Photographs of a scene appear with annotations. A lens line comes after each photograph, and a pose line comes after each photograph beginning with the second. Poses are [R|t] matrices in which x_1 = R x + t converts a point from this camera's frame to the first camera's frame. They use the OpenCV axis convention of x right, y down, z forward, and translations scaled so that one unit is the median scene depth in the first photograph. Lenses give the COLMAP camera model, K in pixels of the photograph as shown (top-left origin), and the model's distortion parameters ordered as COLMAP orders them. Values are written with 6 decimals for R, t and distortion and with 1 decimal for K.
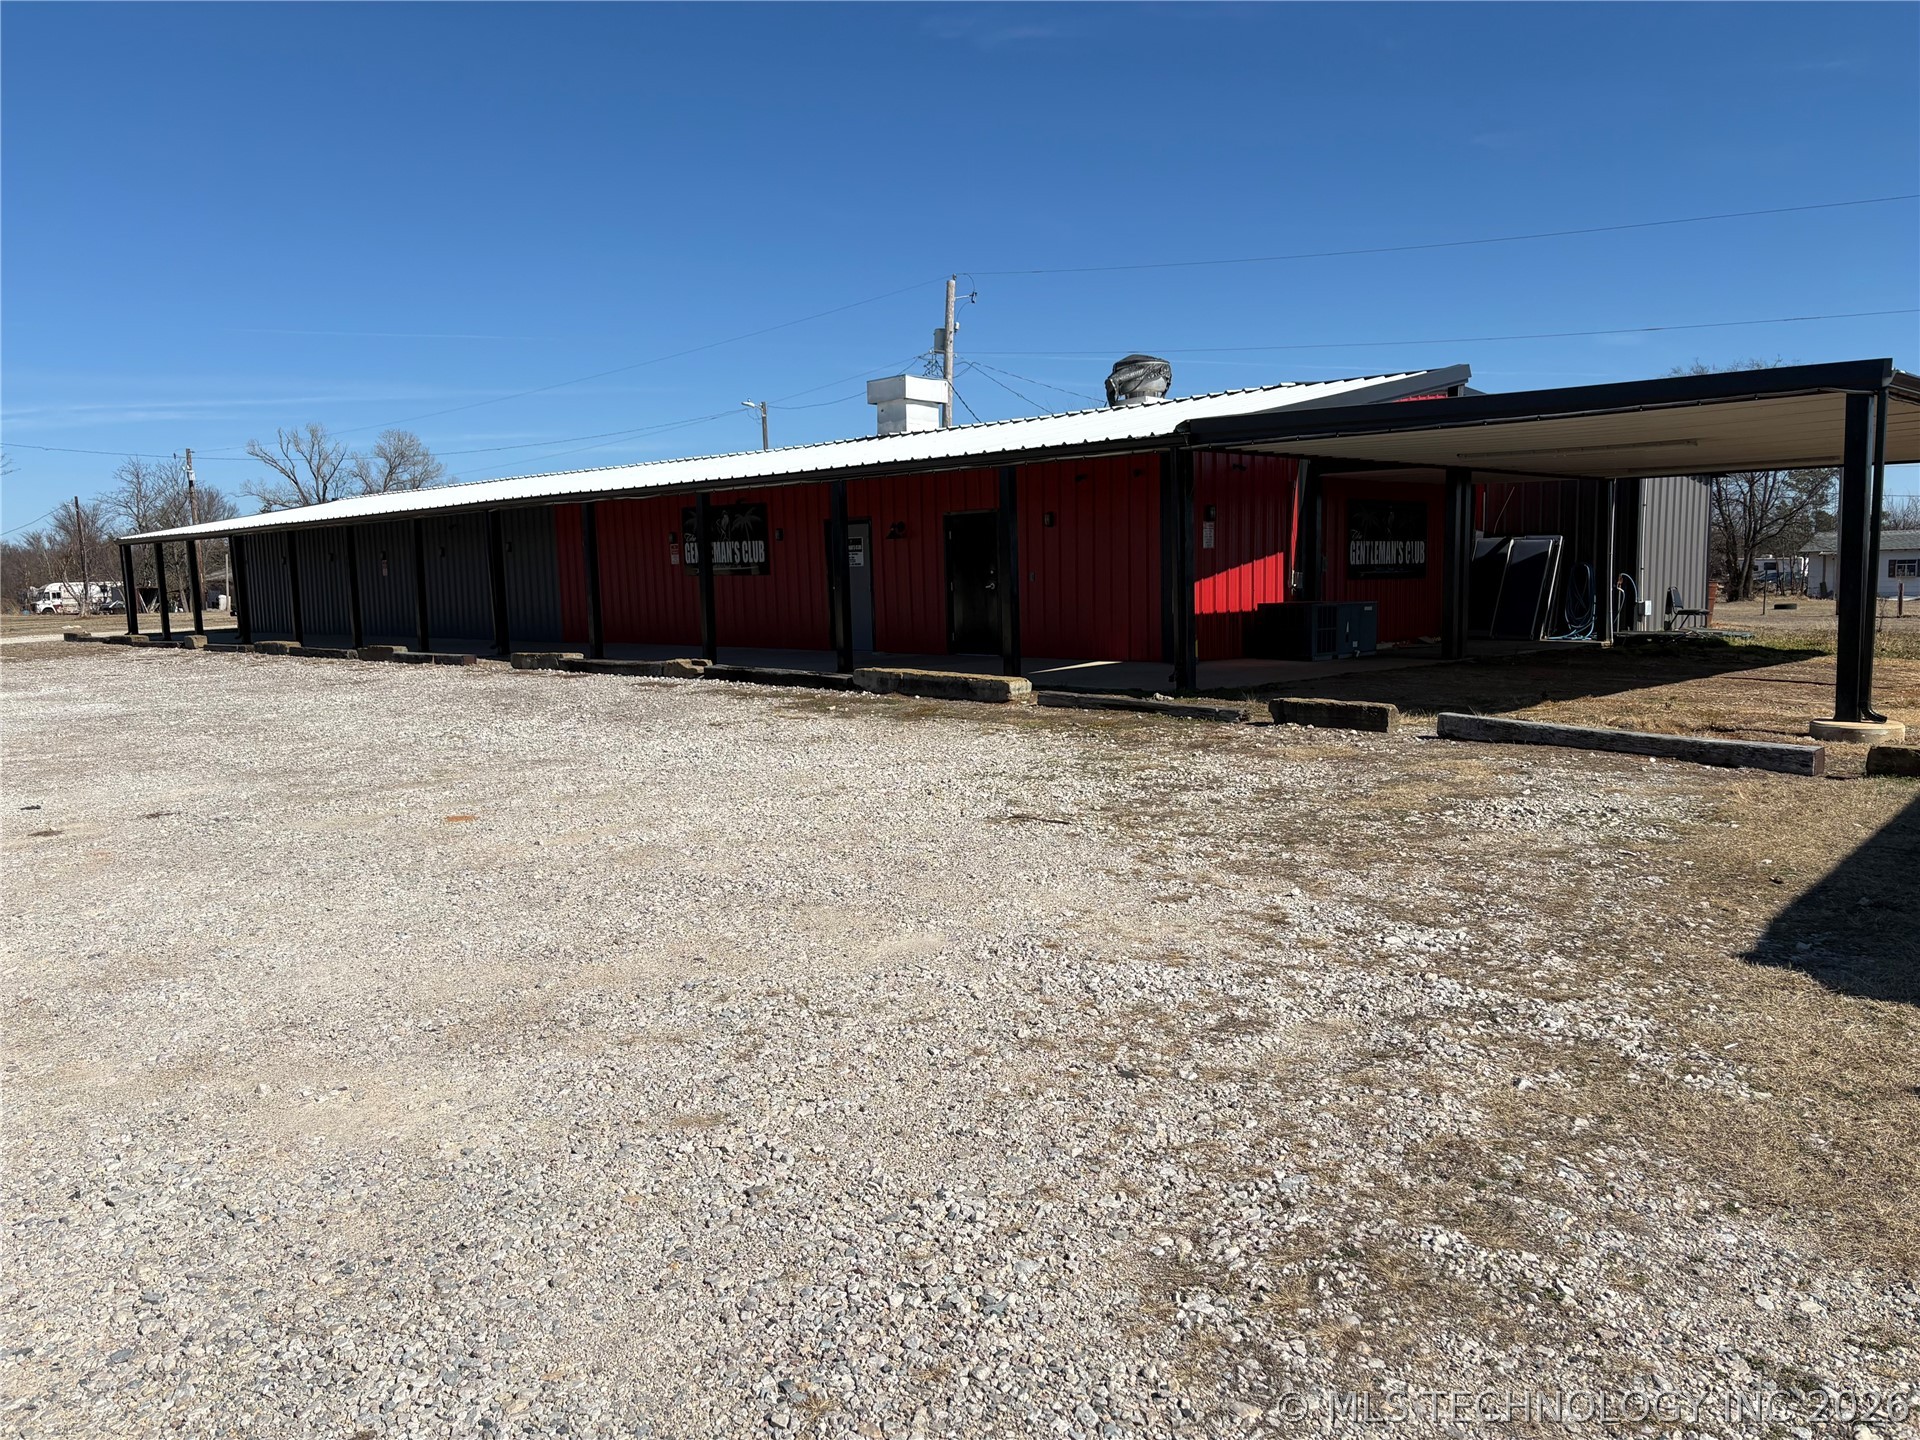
lens RADIAL K [[1573.5, 0, 960.0], [0, 1573.5, 720.0], [0, 0, 1]] dist [-0.001006, 0.004360]
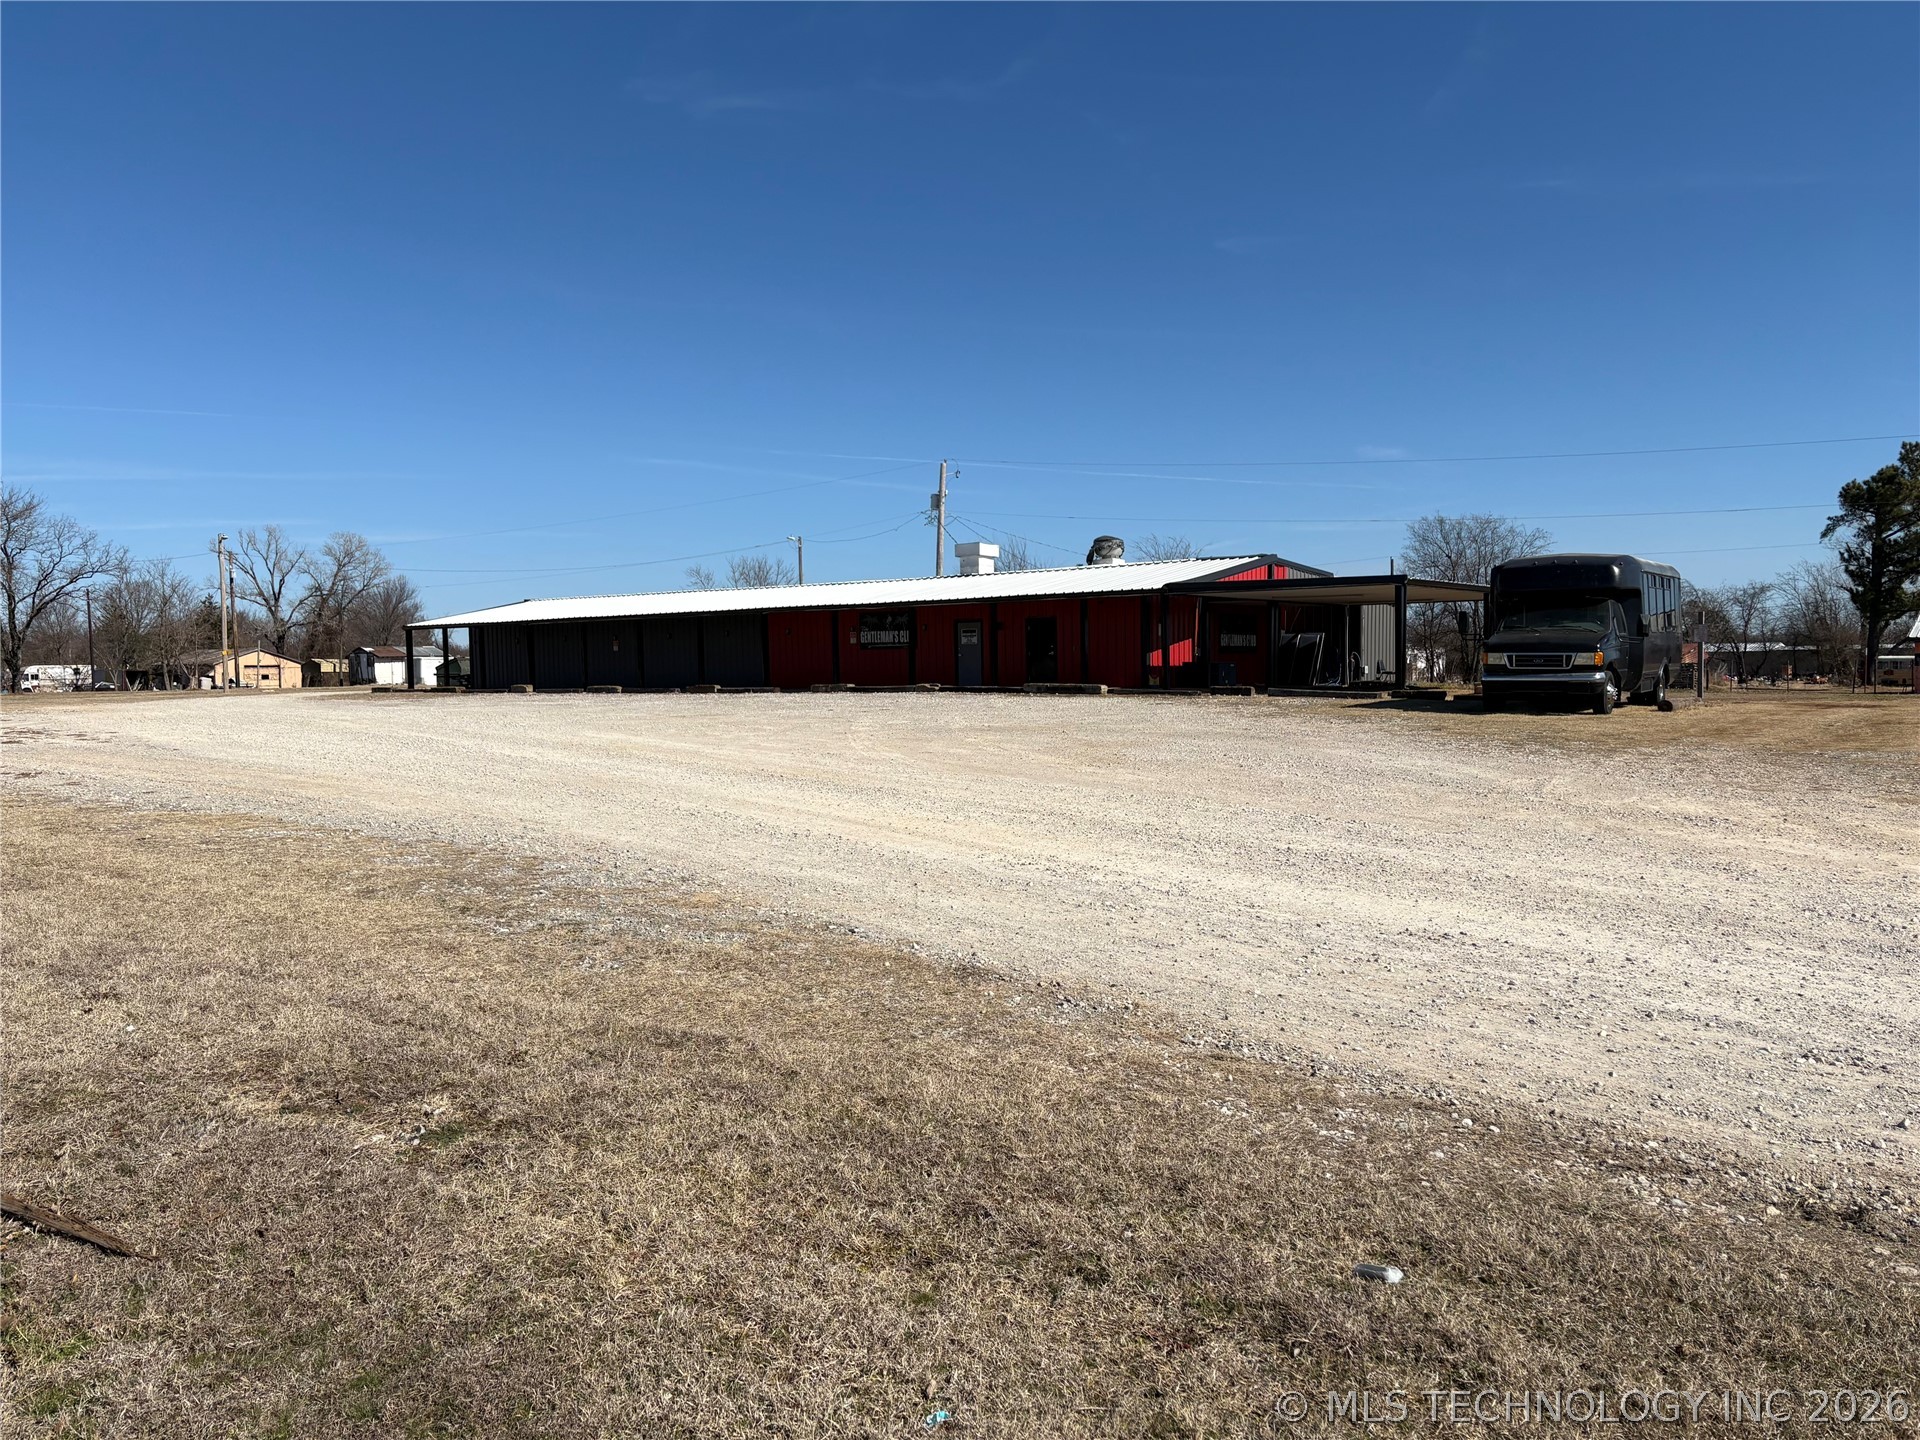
lens RADIAL K [[1446.5, 0, 960.0], [0, 1446.5, 720.0], [0, 0, 1]] dist [0.003875, -0.001099]
pose [[0.995646, 0.005940, 0.093023, -0.212300], [-0.000607, 0.998360, -0.057252, 0.084990], [-0.093211, 0.056946, 0.994017, -0.666197]]
